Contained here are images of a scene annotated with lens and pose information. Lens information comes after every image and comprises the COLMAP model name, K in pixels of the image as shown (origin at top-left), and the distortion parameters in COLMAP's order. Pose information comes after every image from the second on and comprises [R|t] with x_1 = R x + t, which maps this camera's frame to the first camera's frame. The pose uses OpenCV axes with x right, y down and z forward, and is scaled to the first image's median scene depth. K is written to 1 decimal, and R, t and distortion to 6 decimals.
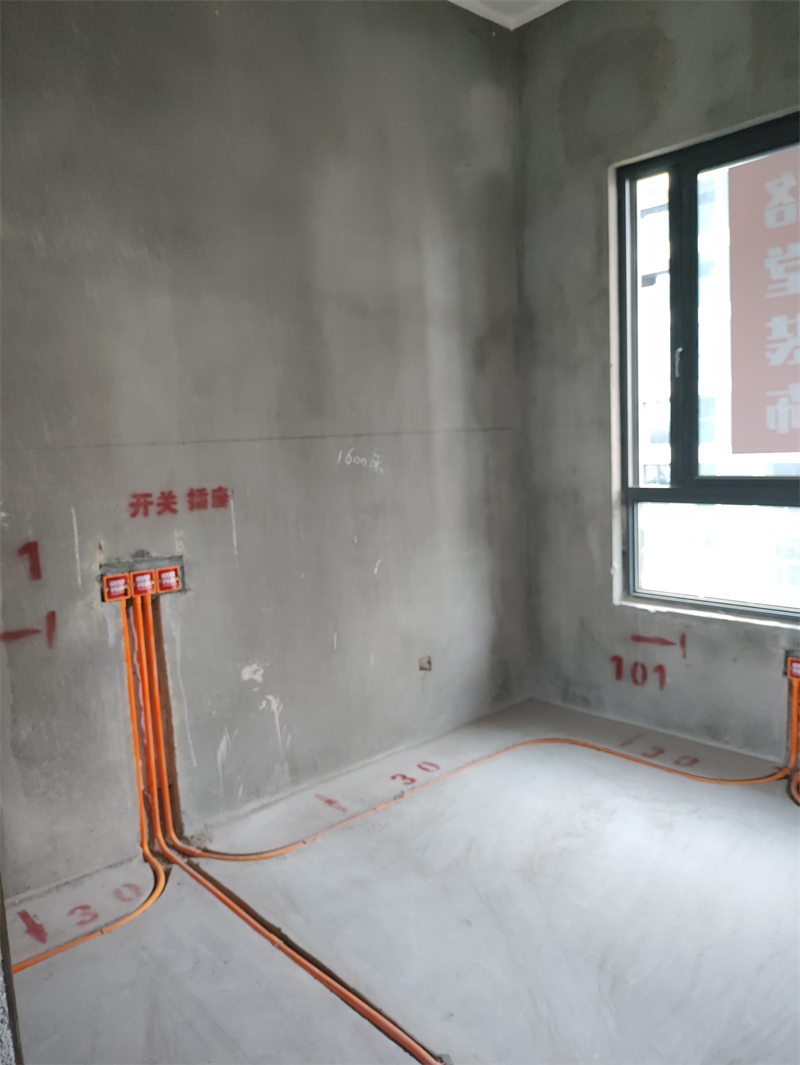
lens RADIAL K [[782.8, 0, 400.0], [0, 782.8, 532.5], [0, 0, 1]] dist [0.044307, -0.051720]
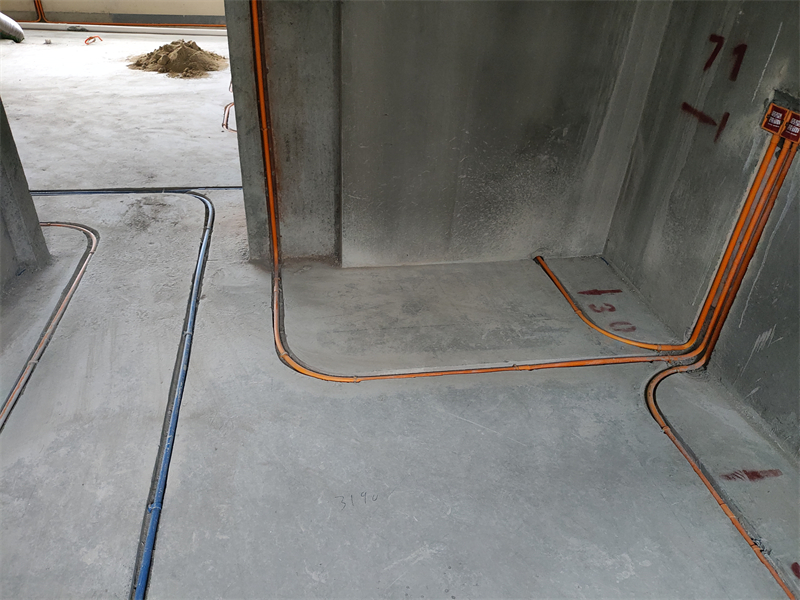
lens RADIAL K [[588.0, 0, 397.5], [0, 588.0, 286.8], [0, 0, 1]] dist [0.044307, -0.051720]
pose [[-0.522341, 0.474168, -0.708749, 0.529506], [-0.122548, 0.780777, 0.612673, -0.168878], [0.843885, 0.406880, -0.349724, 0.970192]]
